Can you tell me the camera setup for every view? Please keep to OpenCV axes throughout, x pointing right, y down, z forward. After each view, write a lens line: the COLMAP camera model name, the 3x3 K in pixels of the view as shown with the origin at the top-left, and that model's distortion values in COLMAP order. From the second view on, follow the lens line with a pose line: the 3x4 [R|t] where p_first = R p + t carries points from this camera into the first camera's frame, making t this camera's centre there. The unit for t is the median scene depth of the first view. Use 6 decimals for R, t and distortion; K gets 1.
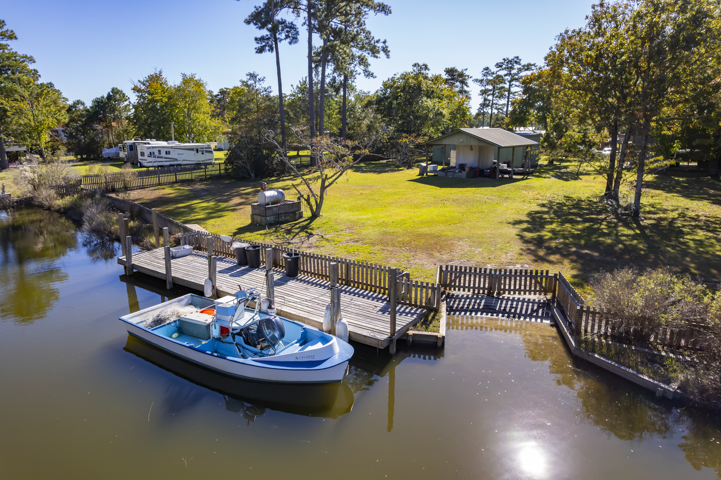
lens RADIAL K [[469.1, 0, 360.5], [0, 469.1, 240.0], [0, 0, 1]] dist [-0.054767, 0.073395]
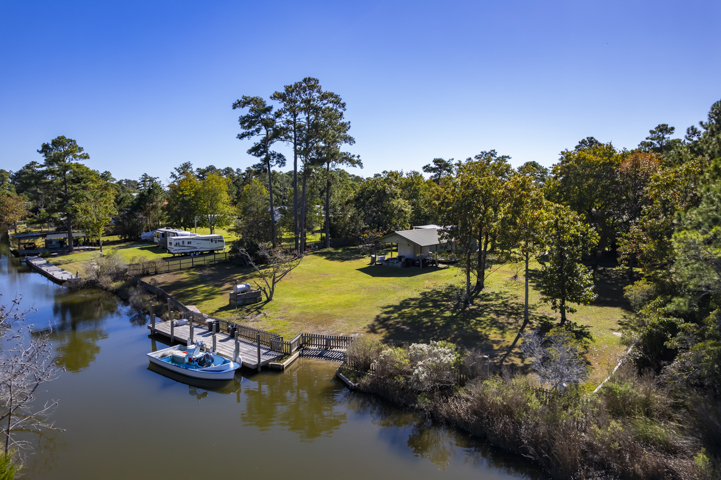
lens RADIAL K [[469.1, 0, 360.5], [0, 469.1, 240.0], [0, 0, 1]] dist [-0.054767, 0.073395]
pose [[0.998361, 0.007512, -0.056732, 0.257207], [-0.015085, 0.990829, -0.134275, -0.037452], [0.055203, 0.134910, 0.989319, -0.501774]]
